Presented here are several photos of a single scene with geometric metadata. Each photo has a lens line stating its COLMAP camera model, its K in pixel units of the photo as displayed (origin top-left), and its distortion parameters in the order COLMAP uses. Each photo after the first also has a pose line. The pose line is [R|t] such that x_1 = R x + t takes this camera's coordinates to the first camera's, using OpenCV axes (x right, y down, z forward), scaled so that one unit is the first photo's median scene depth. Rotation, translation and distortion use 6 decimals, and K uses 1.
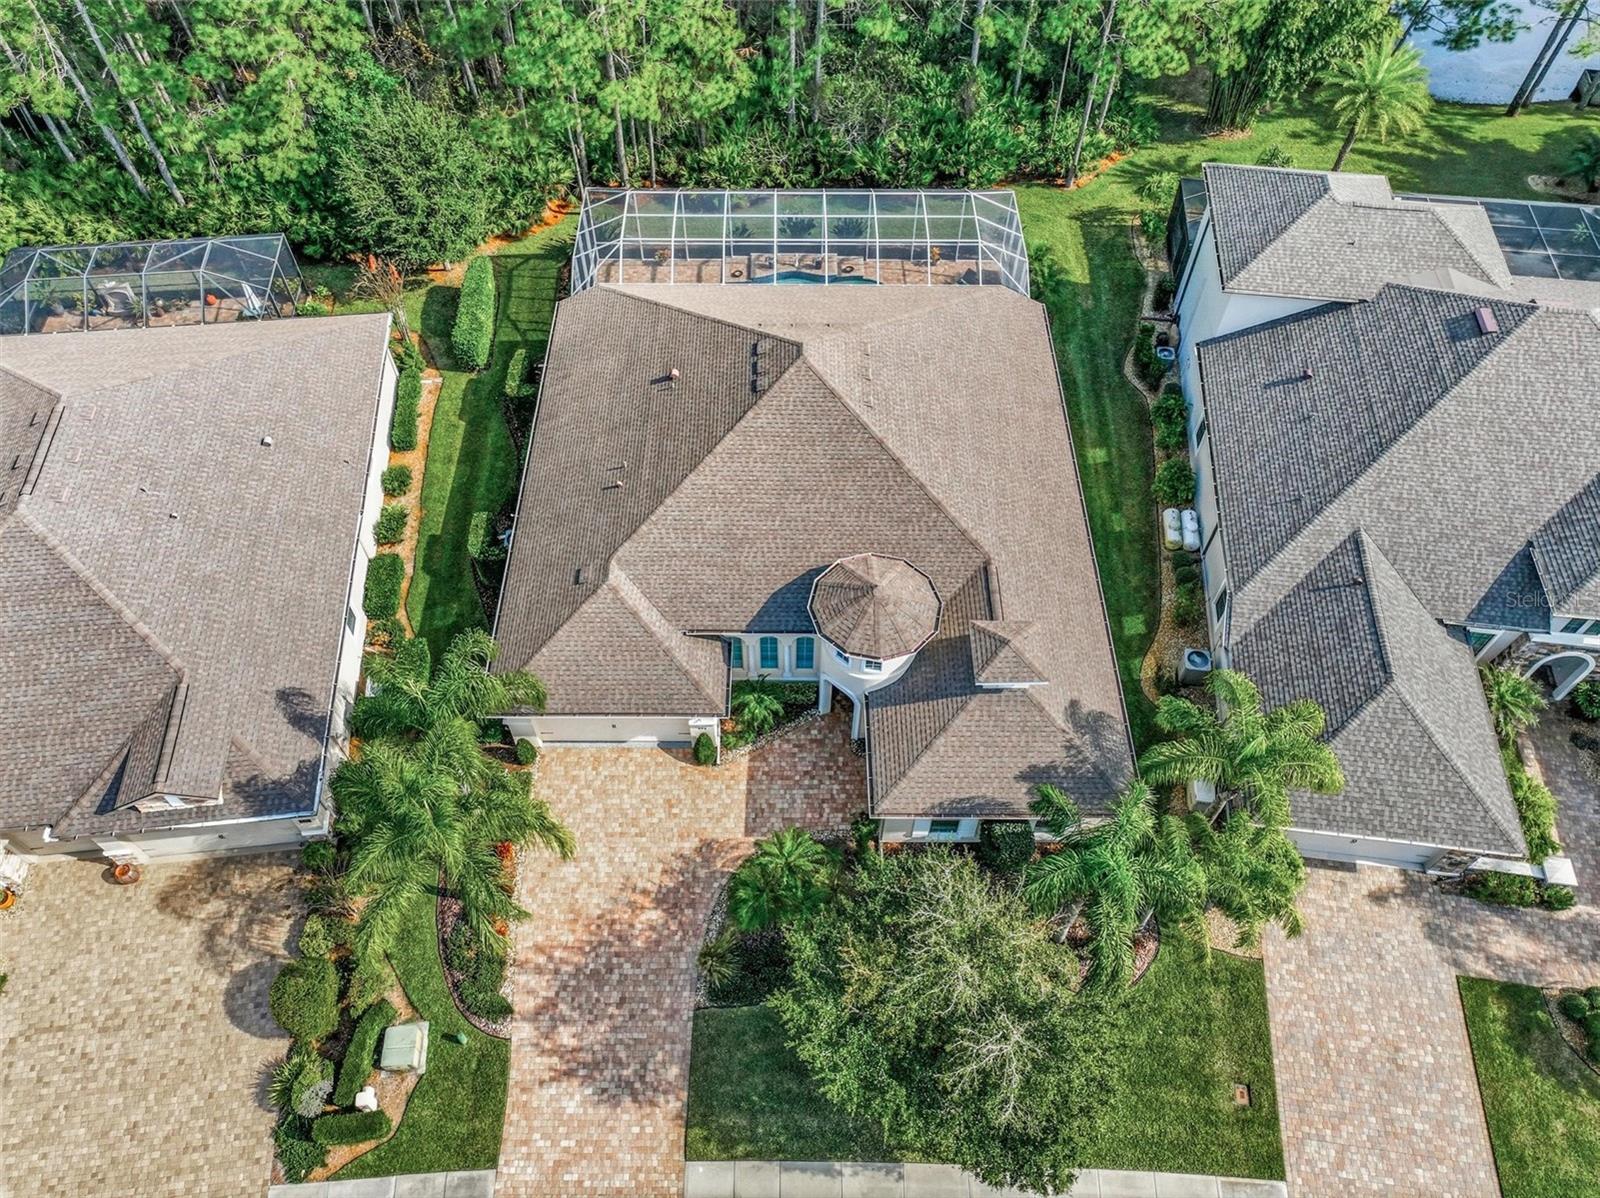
lens RADIAL K [[1136.8, 0, 803.0], [0, 1136.8, 600.3], [0, 0, 1]] dist [0.004164, 0.008398]
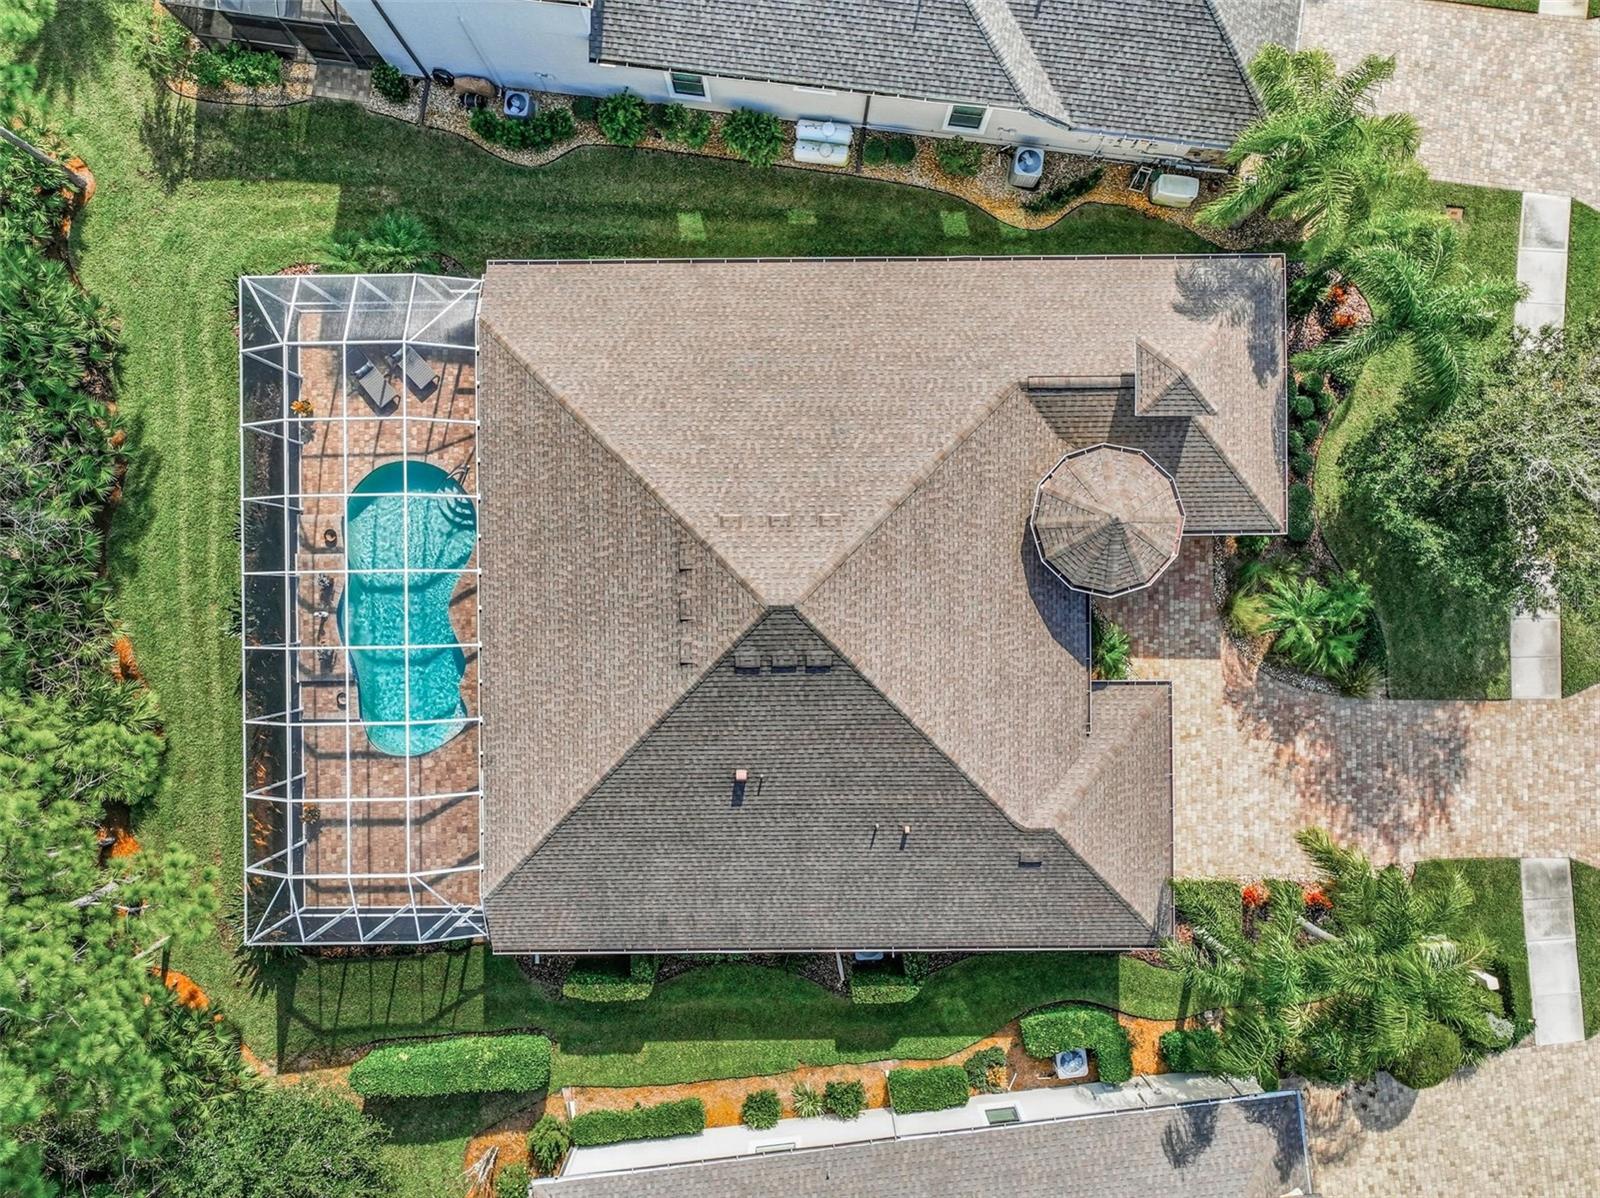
lens RADIAL K [[1136.8, 0, 803.0], [0, 1136.8, 600.3], [0, 0, 1]] dist [0.004164, 0.008398]
pose [[-0.004532, -0.999973, -0.005844, 0.007576], [0.804627, -0.007116, 0.593738, -0.670705], [-0.593764, -0.002012, 0.804637, 0.409206]]
